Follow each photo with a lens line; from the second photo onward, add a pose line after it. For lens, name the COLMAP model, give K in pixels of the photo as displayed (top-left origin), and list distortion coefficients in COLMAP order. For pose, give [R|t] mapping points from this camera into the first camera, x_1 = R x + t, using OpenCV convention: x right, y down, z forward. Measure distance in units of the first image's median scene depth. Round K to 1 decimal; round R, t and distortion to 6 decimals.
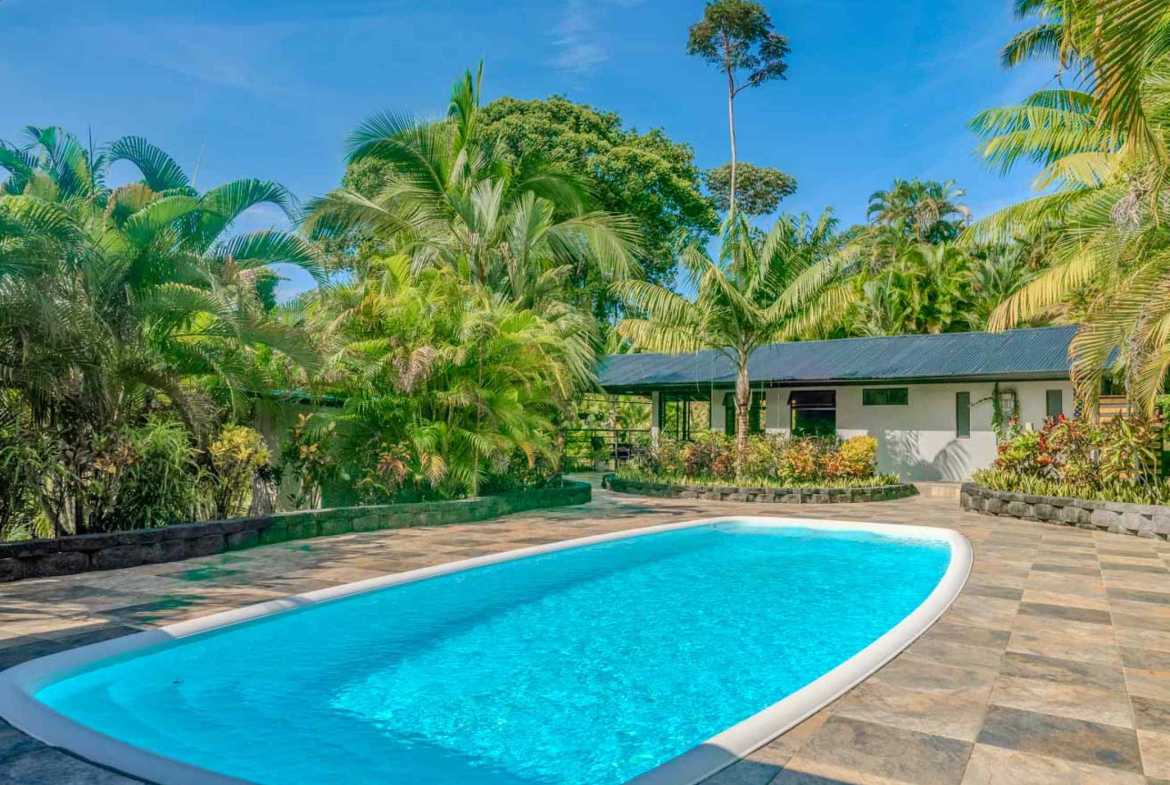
lens RADIAL K [[1018.2, 0, 564.5], [0, 1018.2, 393.8], [0, 0, 1]] dist [-0.010377, -0.005420]
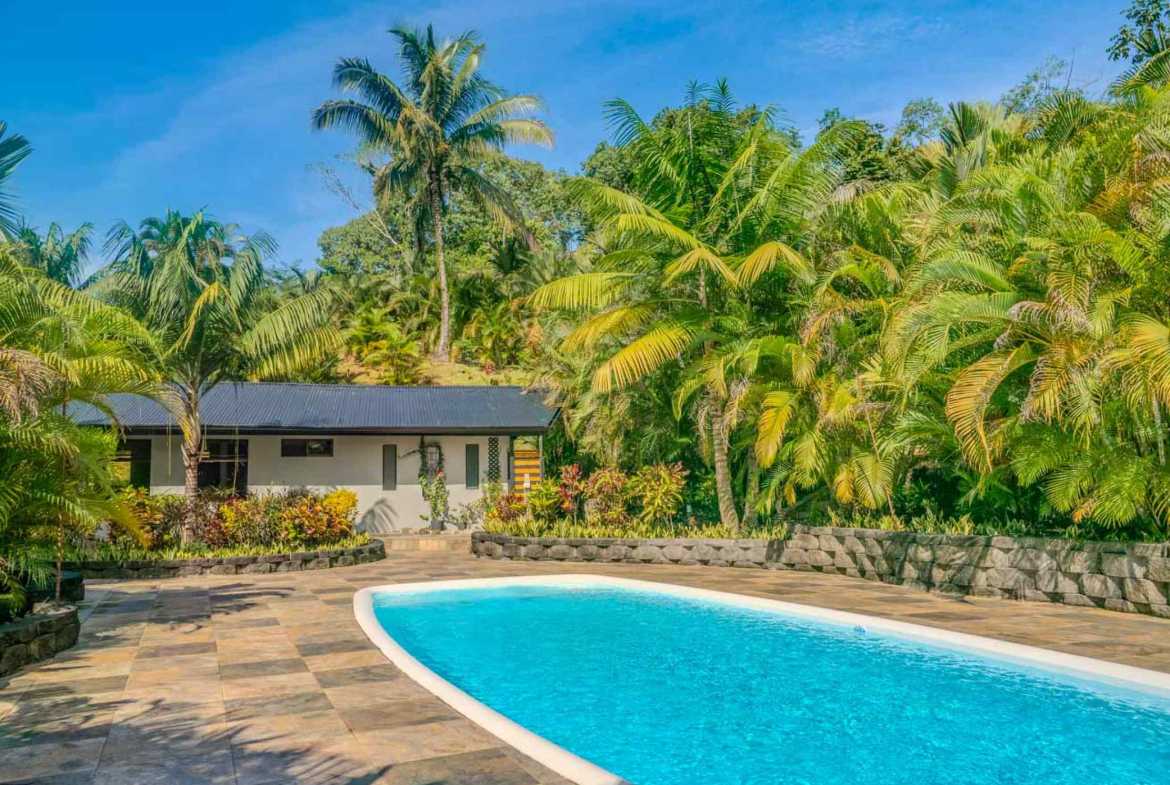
lens RADIAL K [[1018.2, 0, 564.5], [0, 1018.2, 393.8], [0, 0, 1]] dist [-0.010377, -0.005420]
pose [[0.478089, 0.062849, 0.876060, -0.418609], [-0.012852, 0.997830, -0.064572, 0.011093], [-0.878217, 0.019612, 0.477859, 0.375024]]
